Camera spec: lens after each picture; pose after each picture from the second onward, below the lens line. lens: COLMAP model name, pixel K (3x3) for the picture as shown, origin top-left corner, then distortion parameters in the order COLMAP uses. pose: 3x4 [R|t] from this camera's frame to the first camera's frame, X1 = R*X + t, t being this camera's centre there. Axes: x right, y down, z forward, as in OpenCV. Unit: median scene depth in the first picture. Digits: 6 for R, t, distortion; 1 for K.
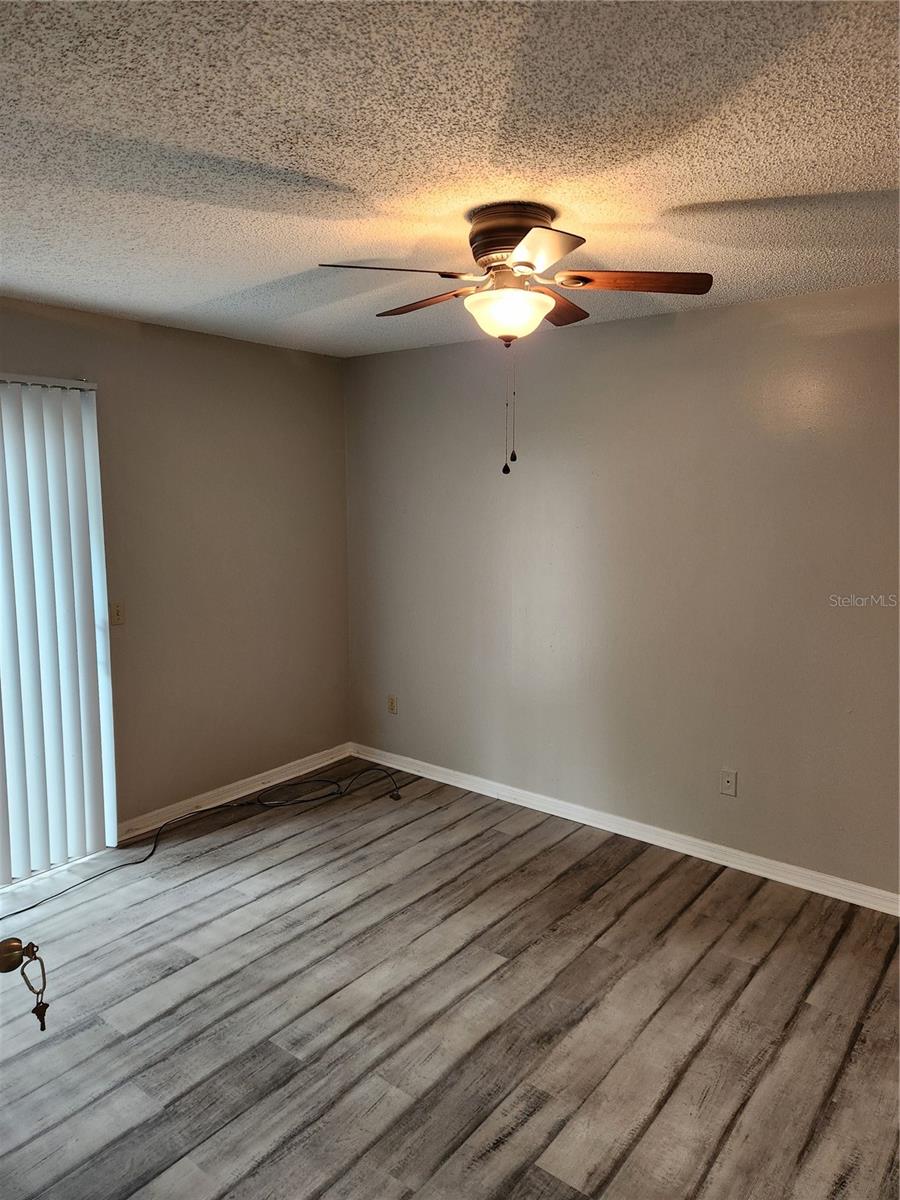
lens RADIAL K [[807.2, 0, 457.1], [0, 807.2, 603.0], [0, 0, 1]] dist [0.048707, -0.049922]
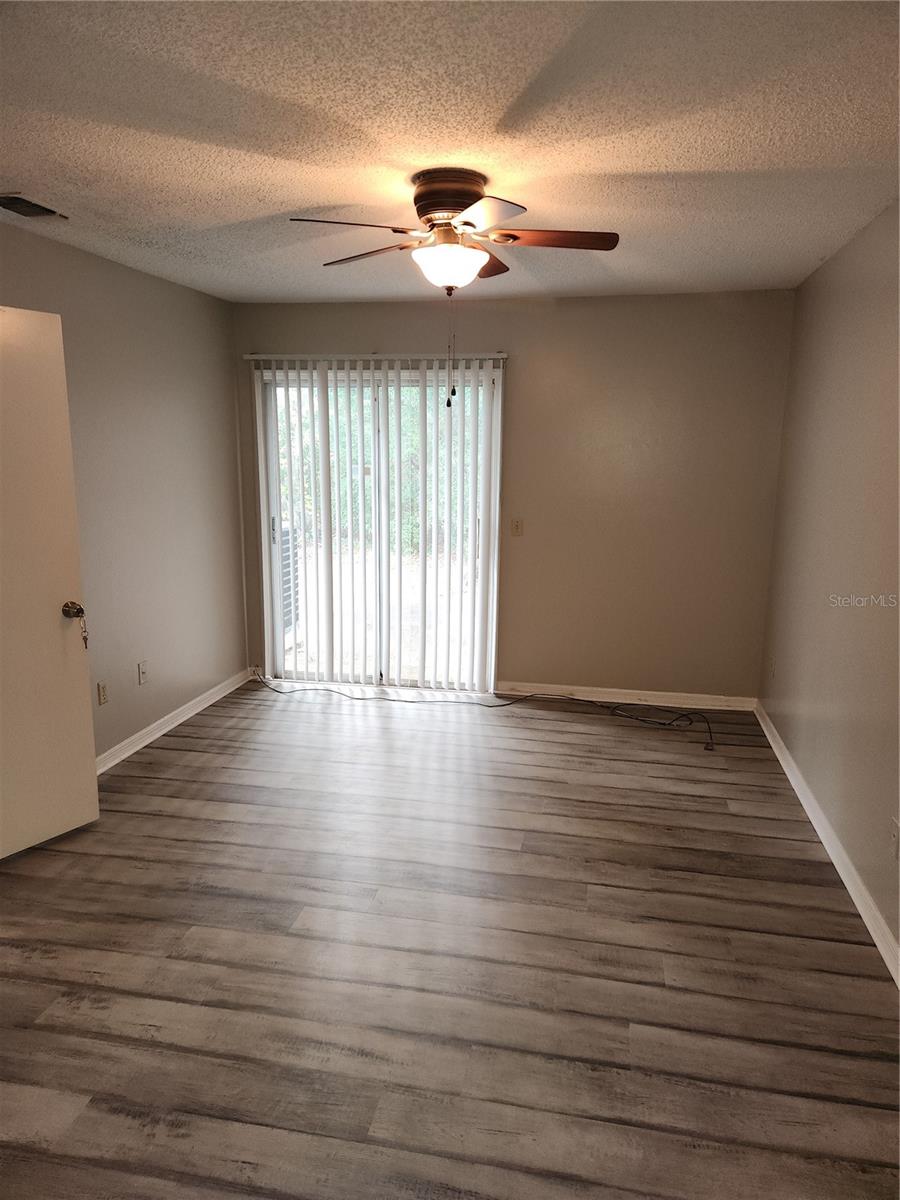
lens RADIAL K [[807.2, 0, 457.1], [0, 807.2, 603.0], [0, 0, 1]] dist [0.048707, -0.049922]
pose [[0.473435, 0.188237, -0.860481, 0.747525], [-0.151837, 0.979715, 0.130780, -0.018744], [0.867644, 0.068737, 0.492412, 0.297781]]
